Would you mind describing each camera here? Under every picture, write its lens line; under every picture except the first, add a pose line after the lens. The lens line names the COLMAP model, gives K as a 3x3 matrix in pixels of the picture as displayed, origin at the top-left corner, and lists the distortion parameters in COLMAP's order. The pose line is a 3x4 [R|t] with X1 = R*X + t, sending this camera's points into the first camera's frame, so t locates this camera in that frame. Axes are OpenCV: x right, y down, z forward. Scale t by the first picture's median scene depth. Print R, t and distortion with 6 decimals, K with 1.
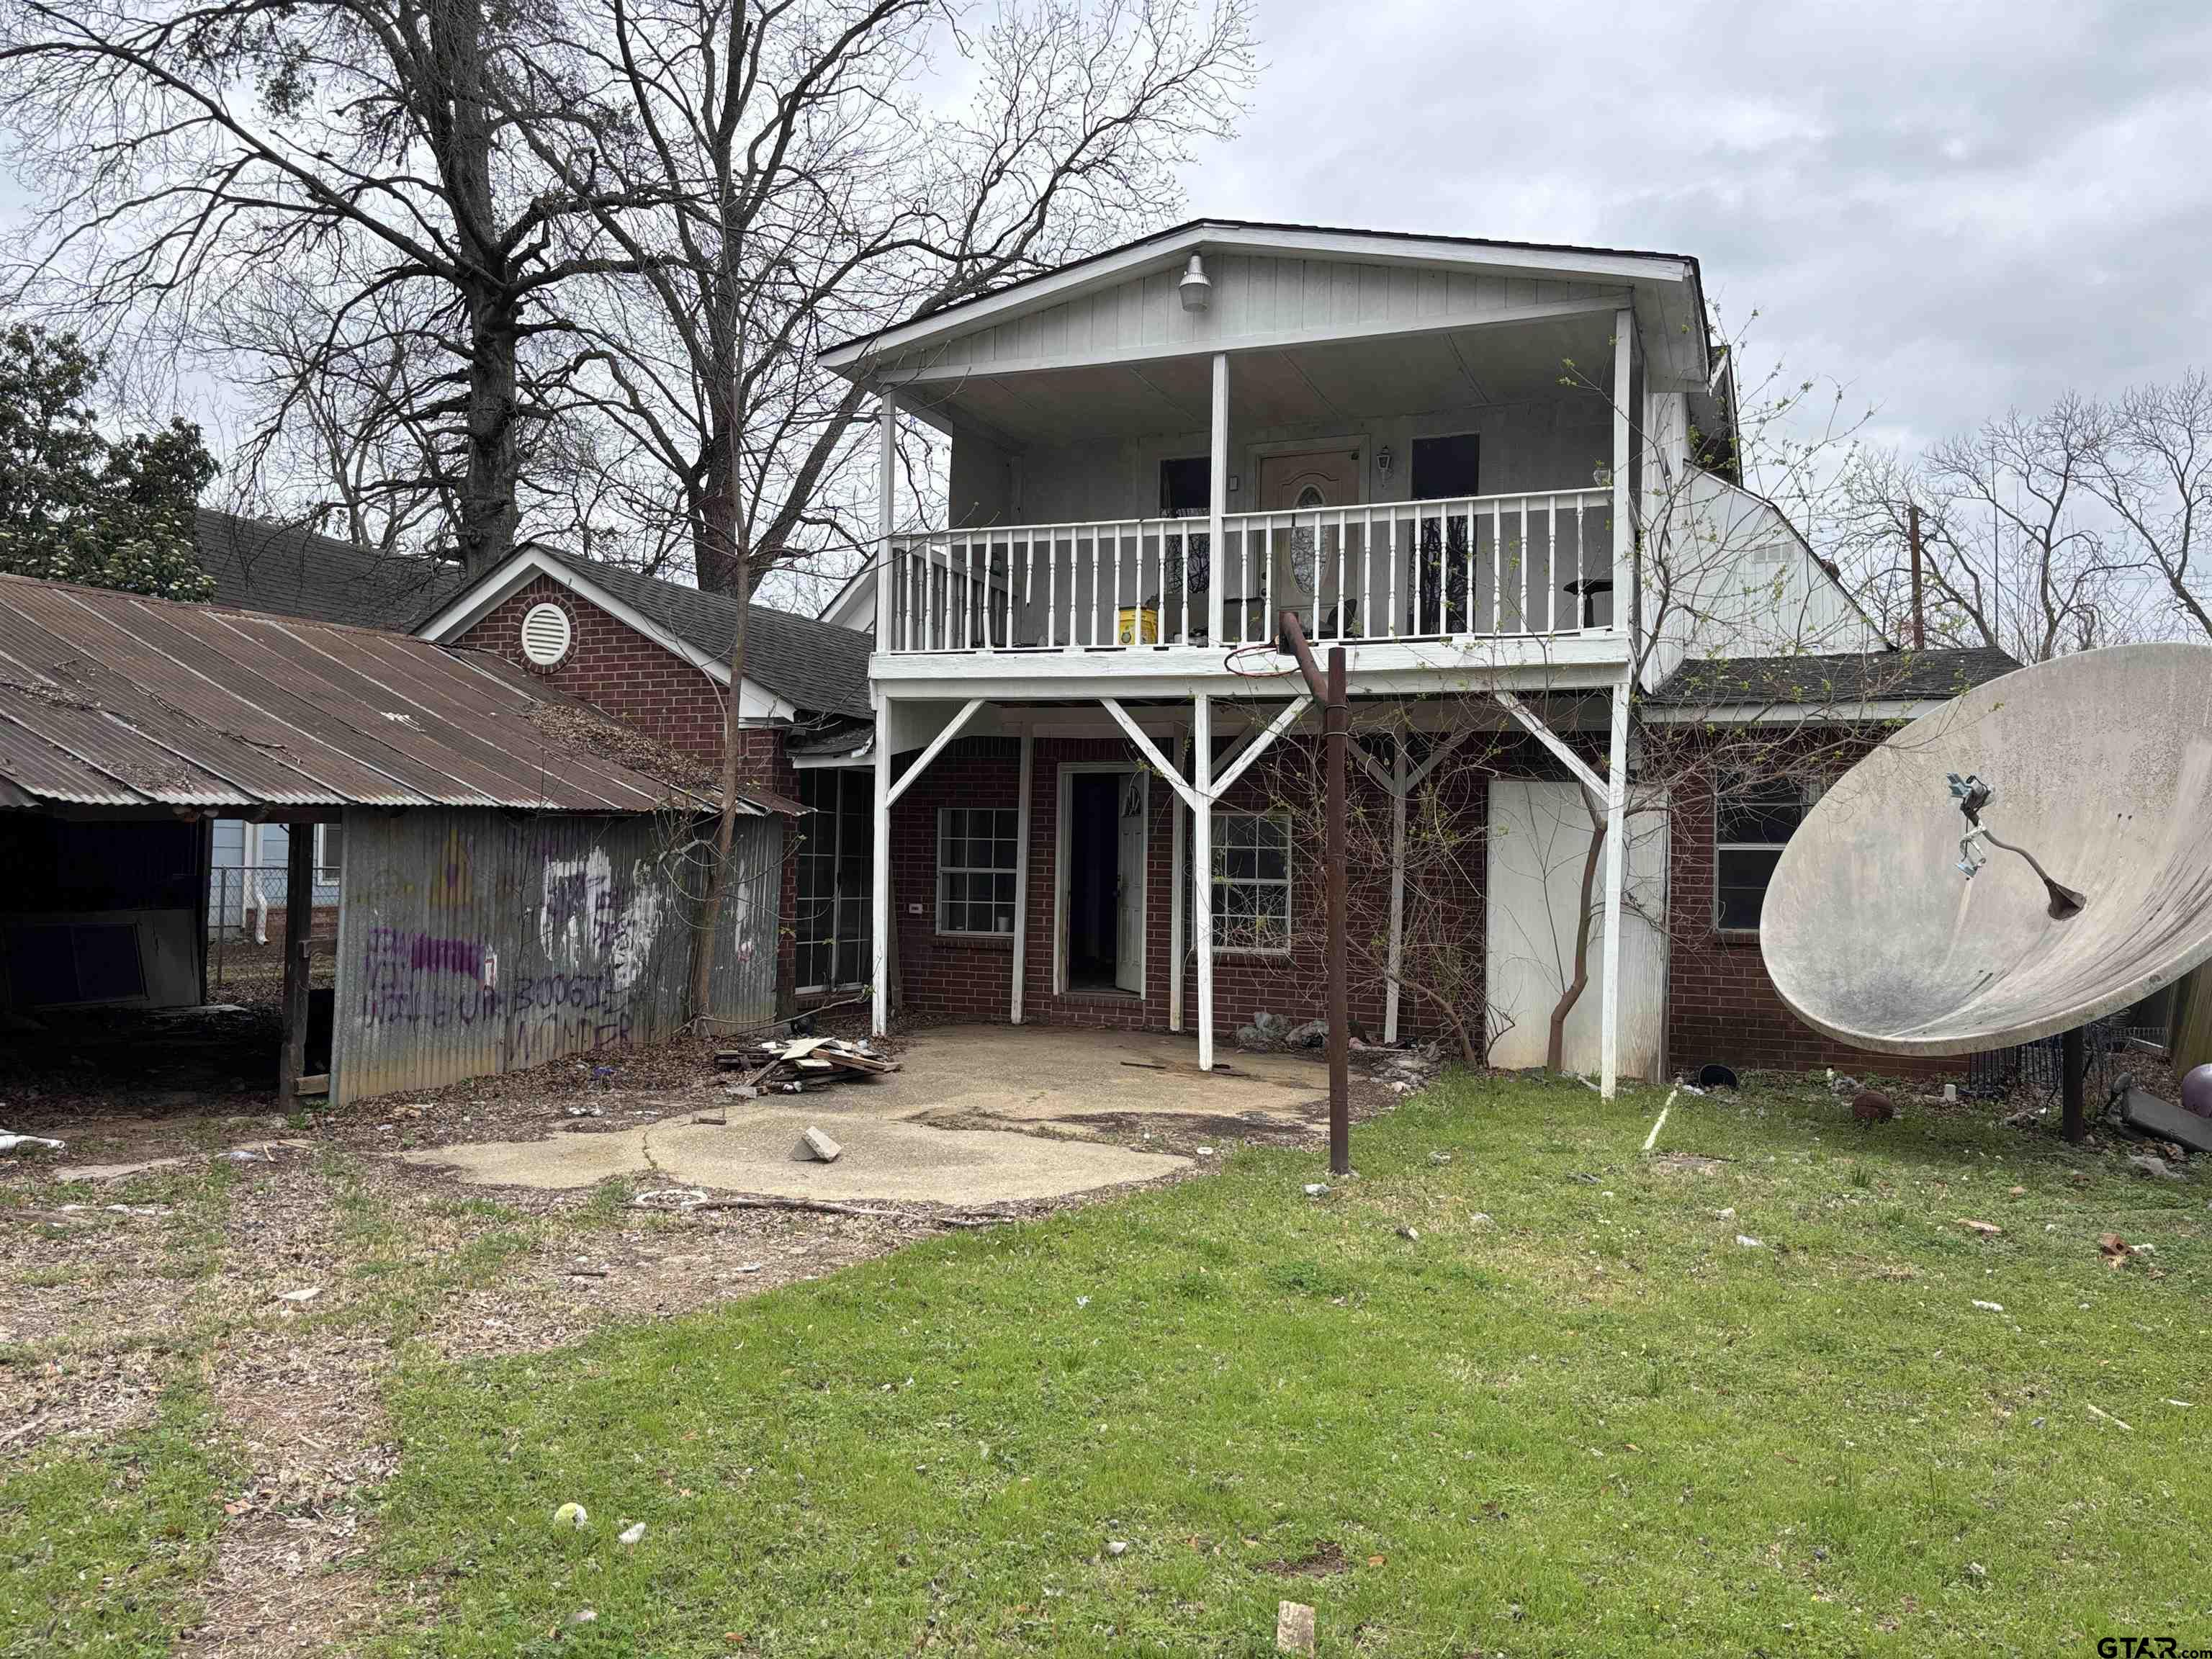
lens RADIAL K [[1651.1, 0, 1108.4], [0, 1651.1, 812.2], [0, 0, 1]] dist [0.009618, -0.008961]
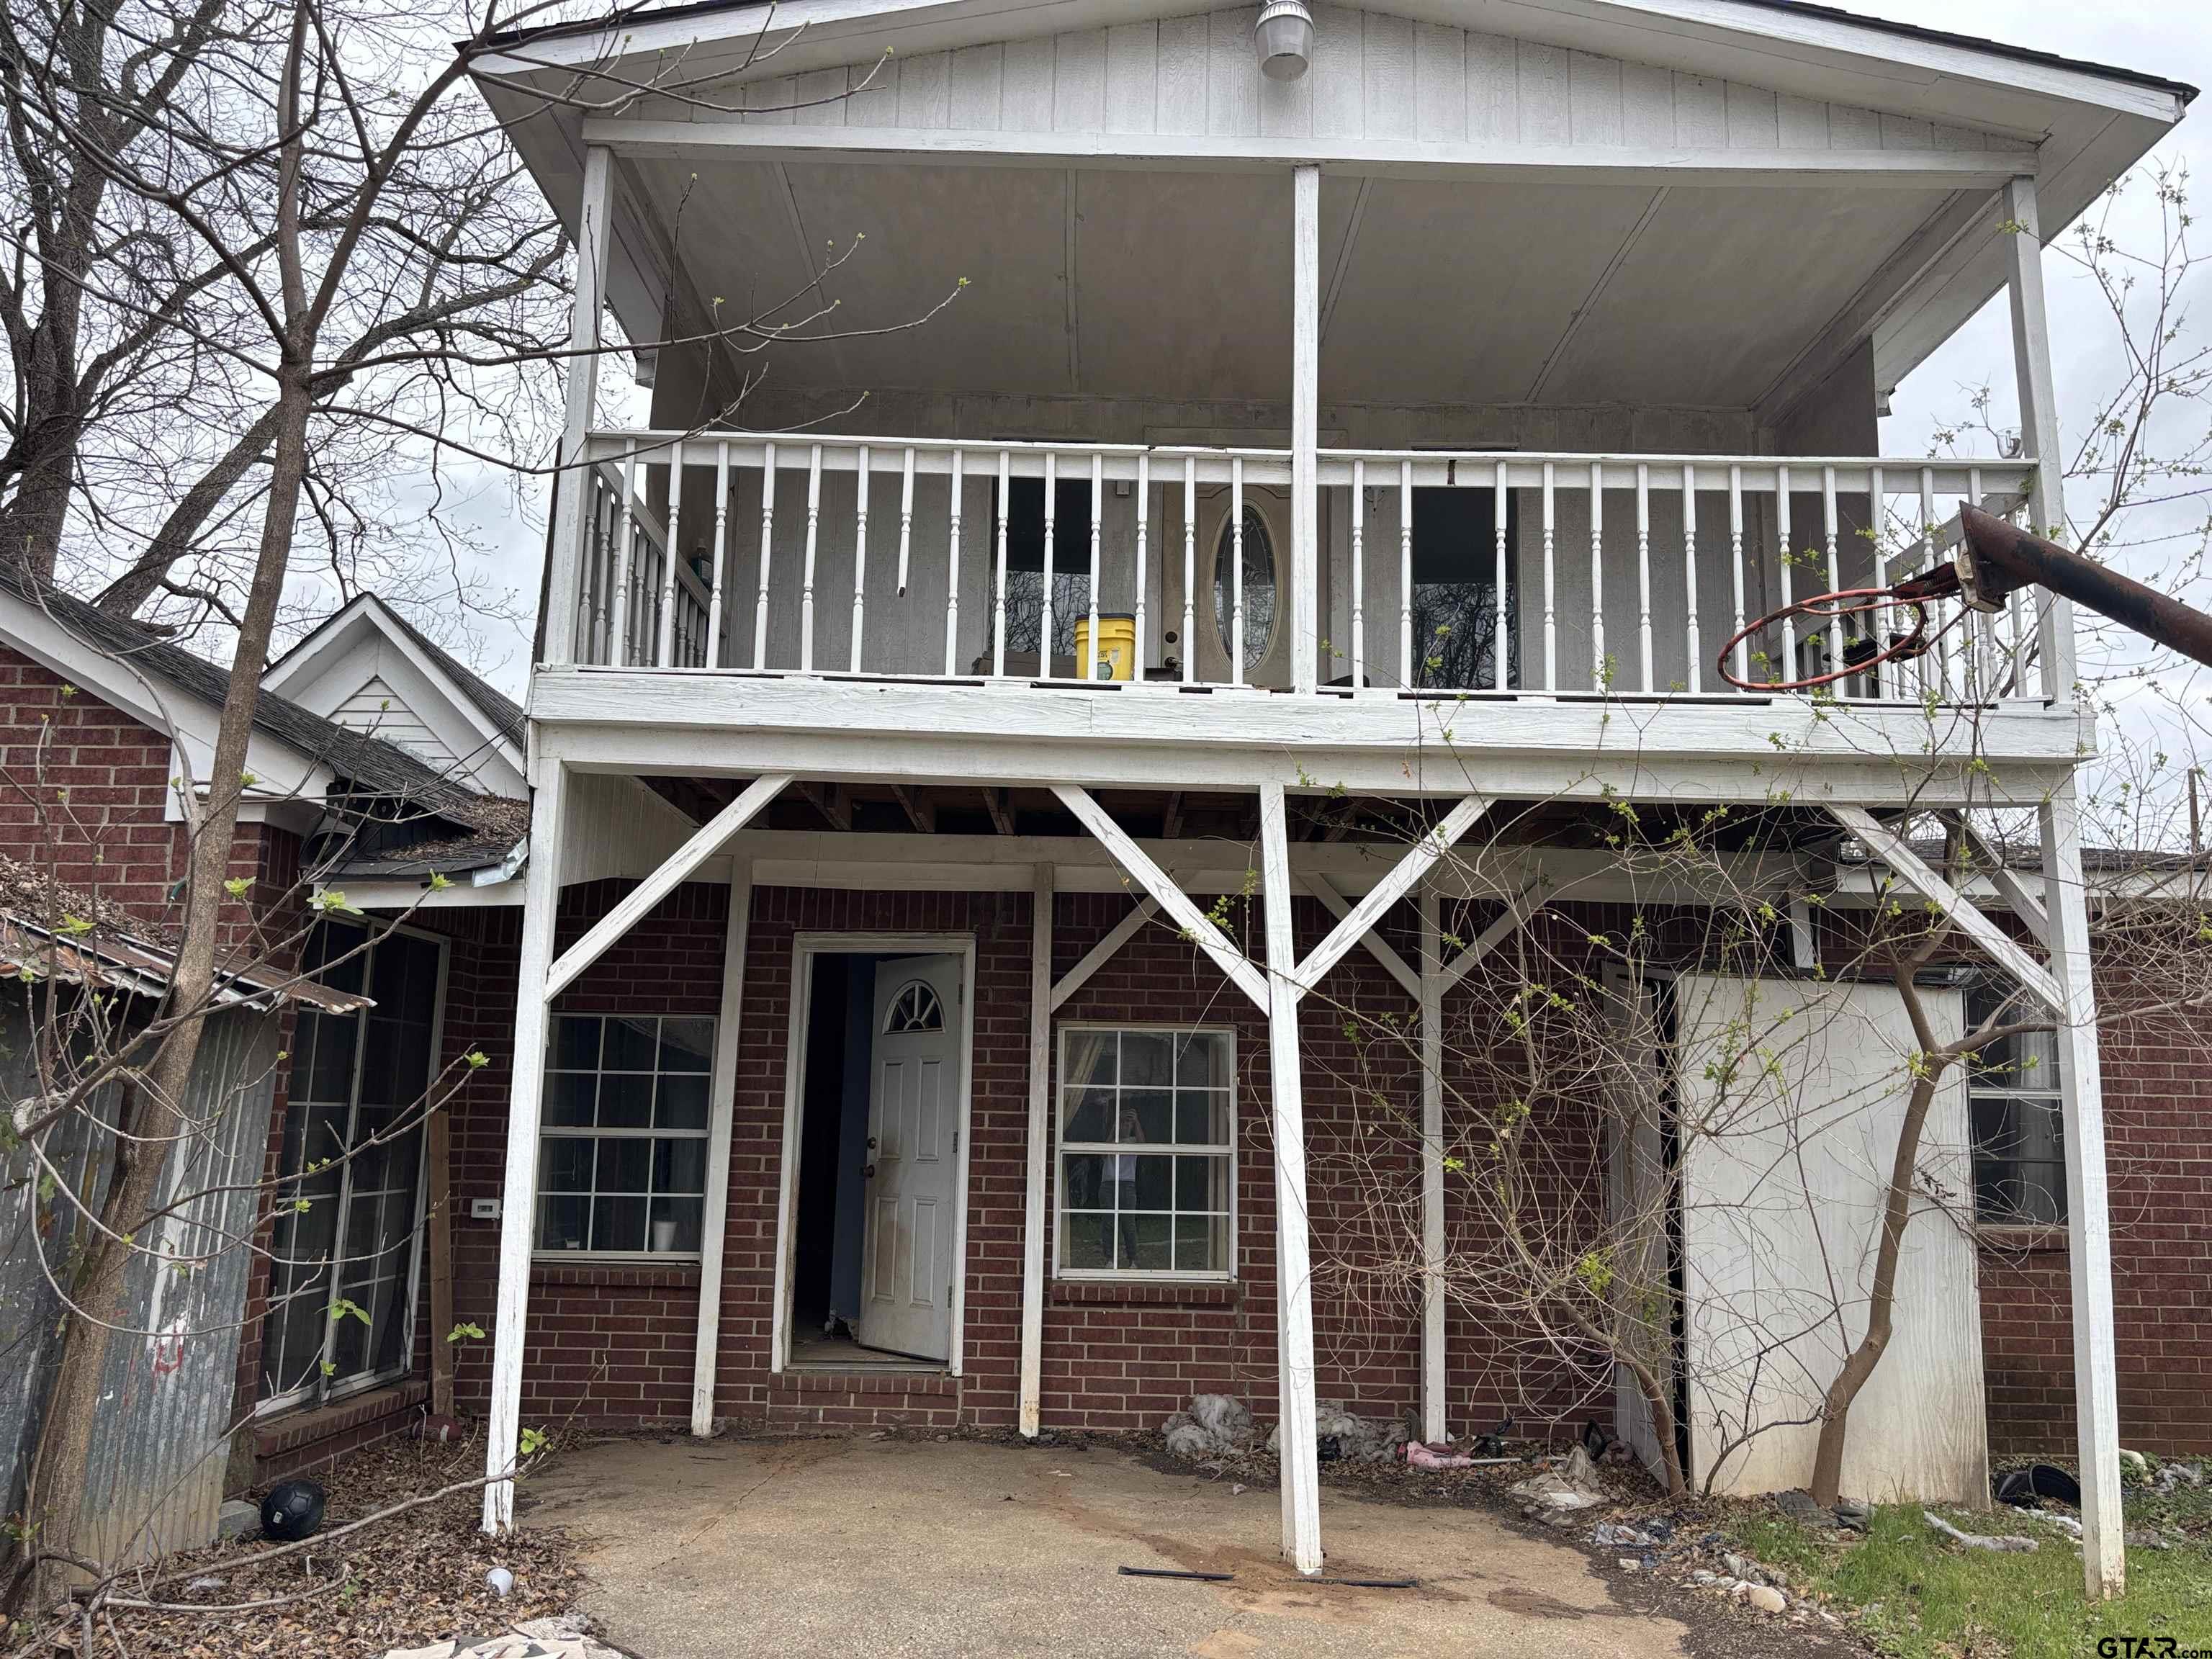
lens RADIAL K [[1651.1, 0, 1108.4], [0, 1651.1, 812.2], [0, 0, 1]] dist [0.009618, -0.008961]
pose [[0.920627, 0.068184, 0.384443, -0.183314], [-0.011954, 0.989094, -0.146797, 0.011723], [-0.390260, 0.130550, 0.911402, 0.550549]]
